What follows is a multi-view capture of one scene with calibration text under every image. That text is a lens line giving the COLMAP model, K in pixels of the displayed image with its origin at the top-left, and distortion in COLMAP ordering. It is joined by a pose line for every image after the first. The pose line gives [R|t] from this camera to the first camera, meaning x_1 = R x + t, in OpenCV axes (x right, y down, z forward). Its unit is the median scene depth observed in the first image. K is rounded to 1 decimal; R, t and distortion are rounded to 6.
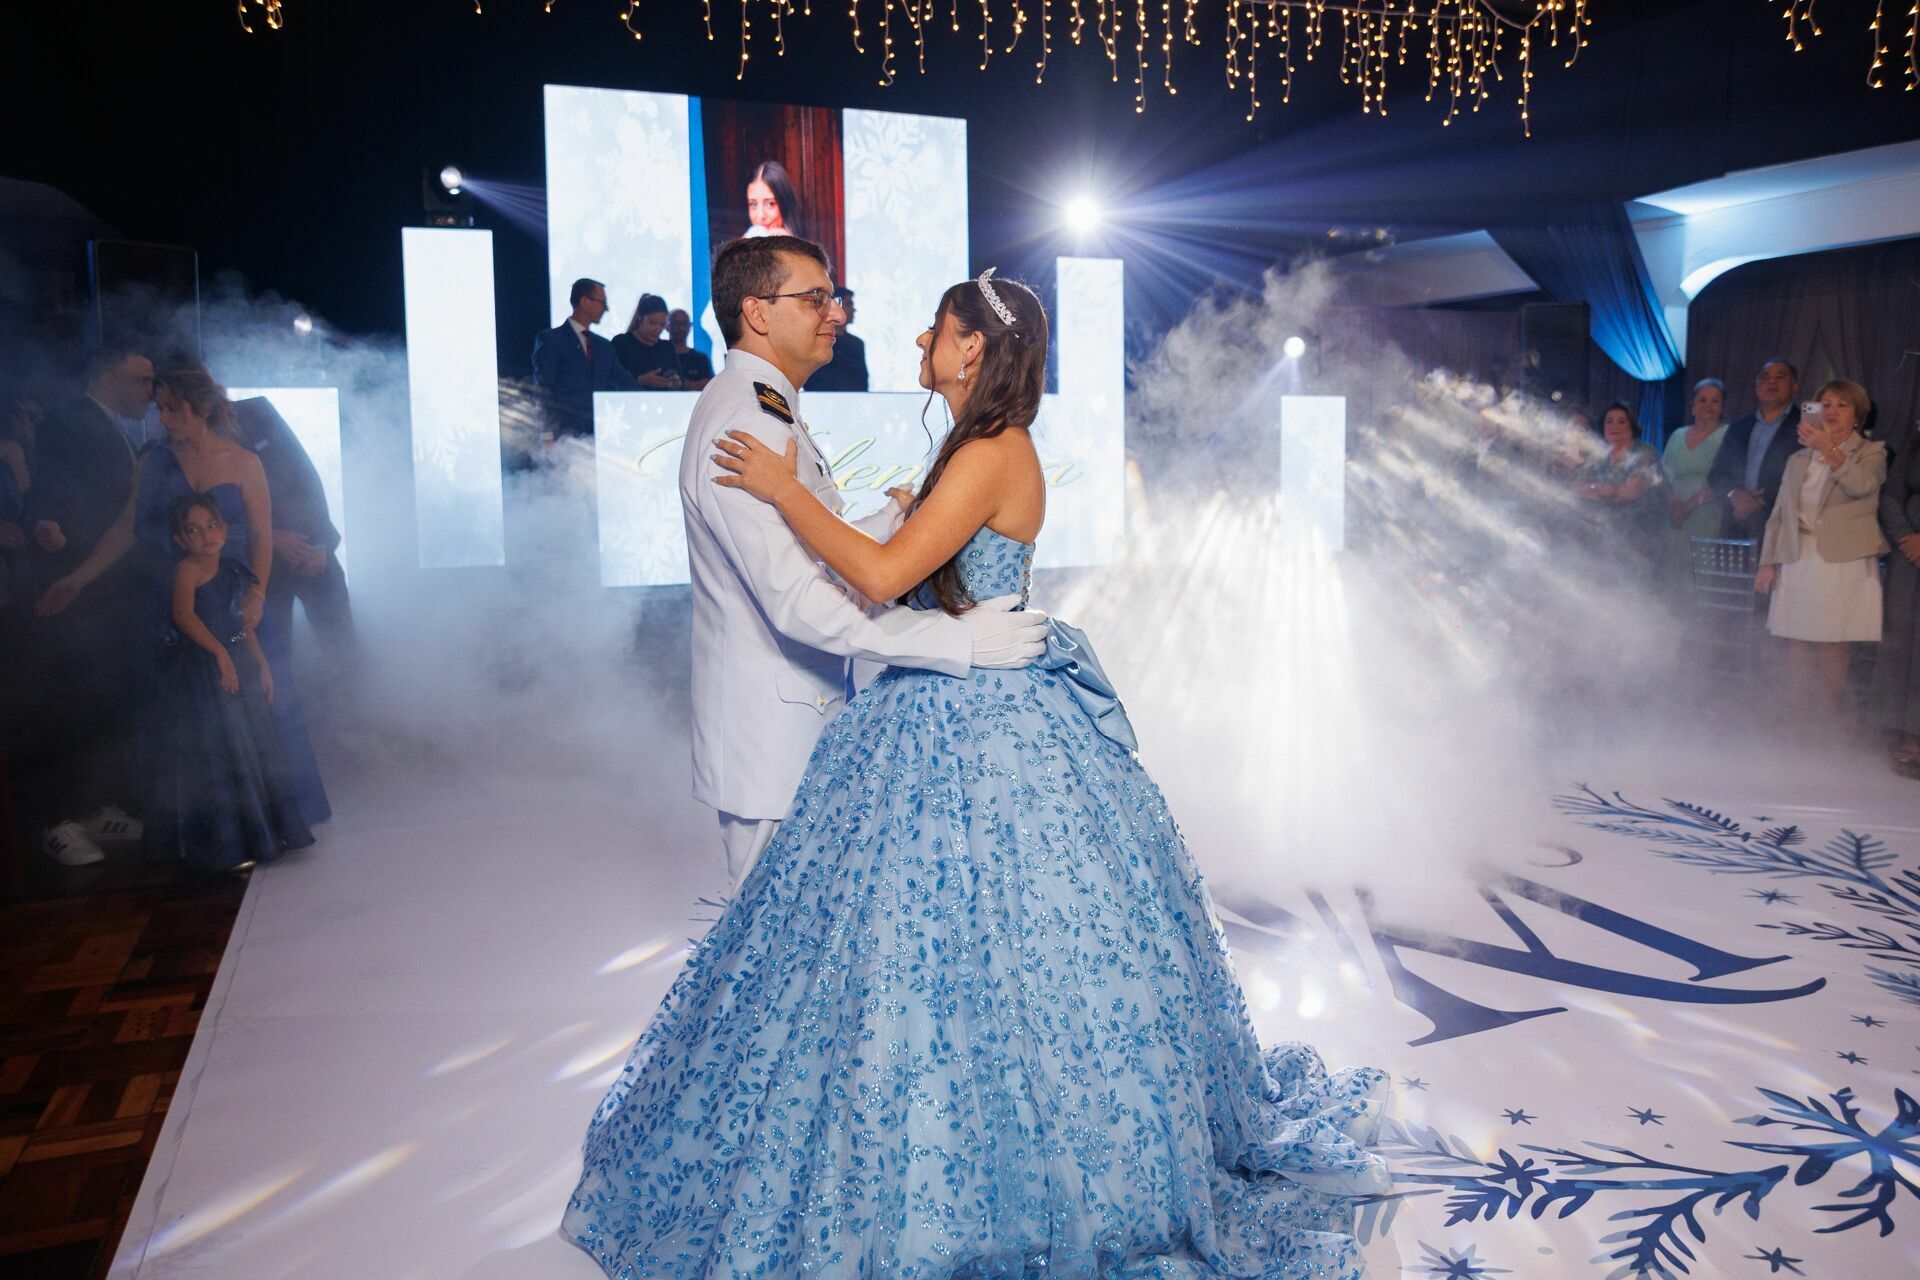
lens RADIAL K [[1414.7, 0, 952.1], [0, 1414.7, 644.1], [0, 0, 1]] dist [-0.101740, 0.058652]
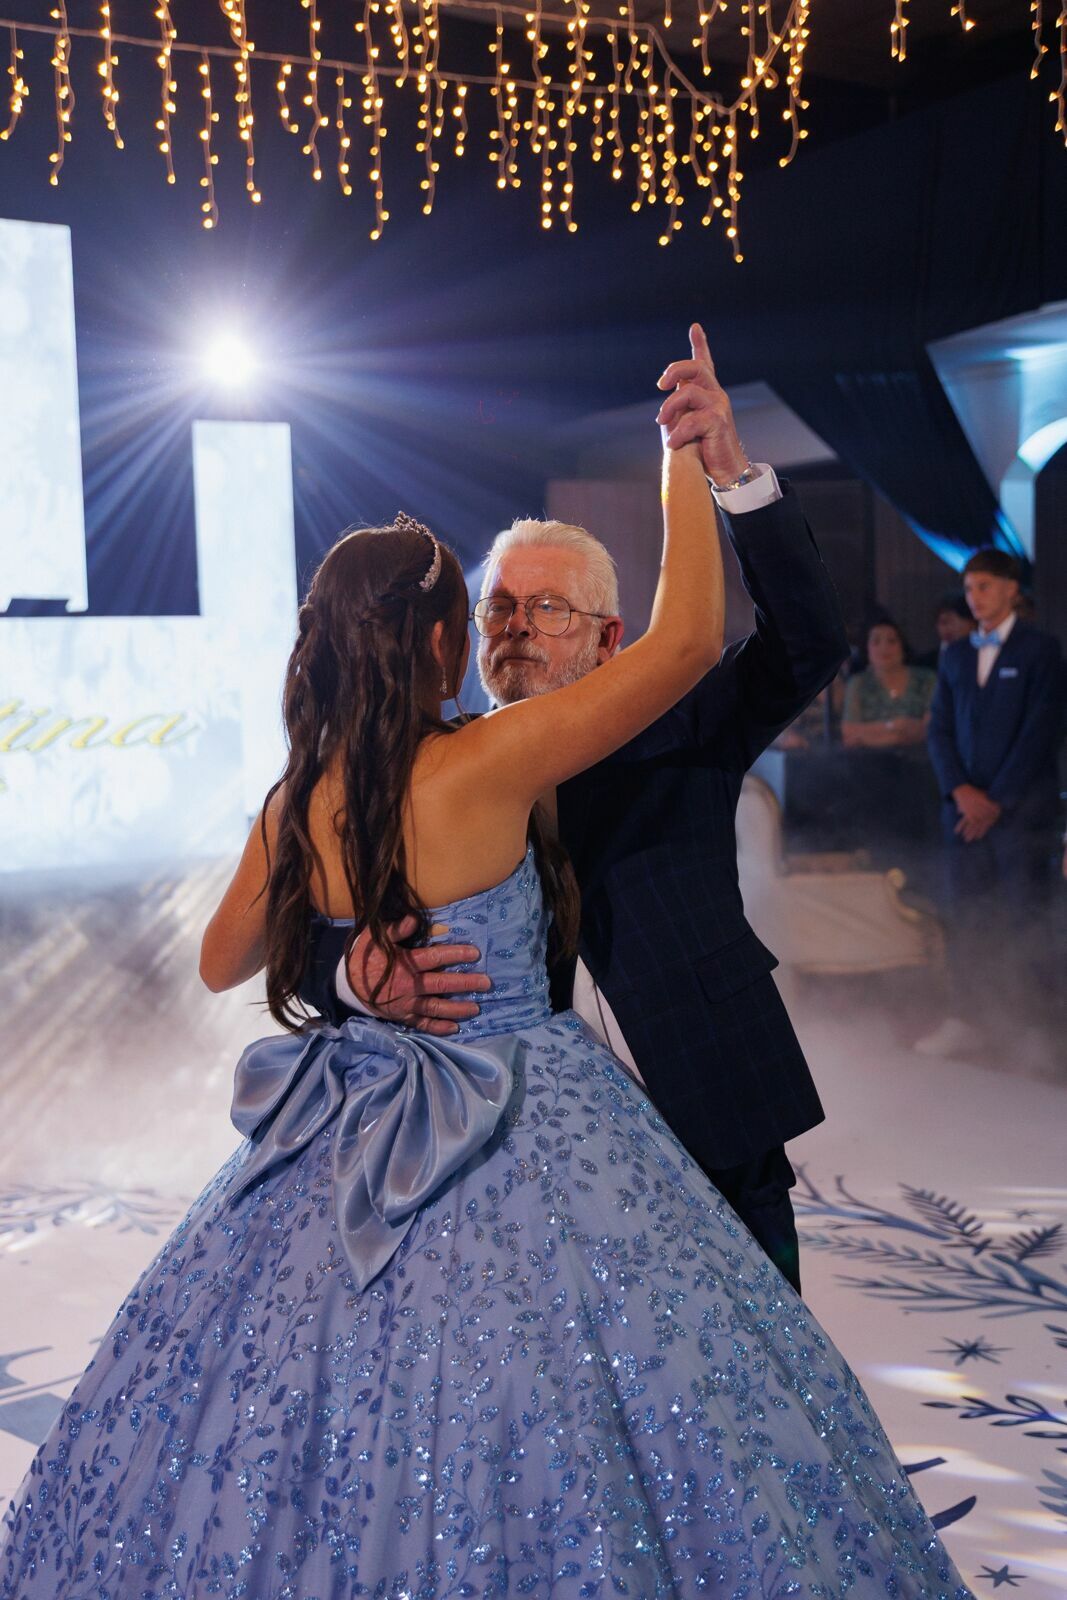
lens RADIAL K [[1898.4, 0, 518.7], [0, 1898.4, 819.4], [0, 0, 1]] dist [0.004182, 0.000000]
pose [[0.989602, -0.027695, 0.141139, 0.112959], [0.035005, 0.998157, -0.049574, -0.021061], [-0.139505, 0.053999, 0.988748, 0.029777]]
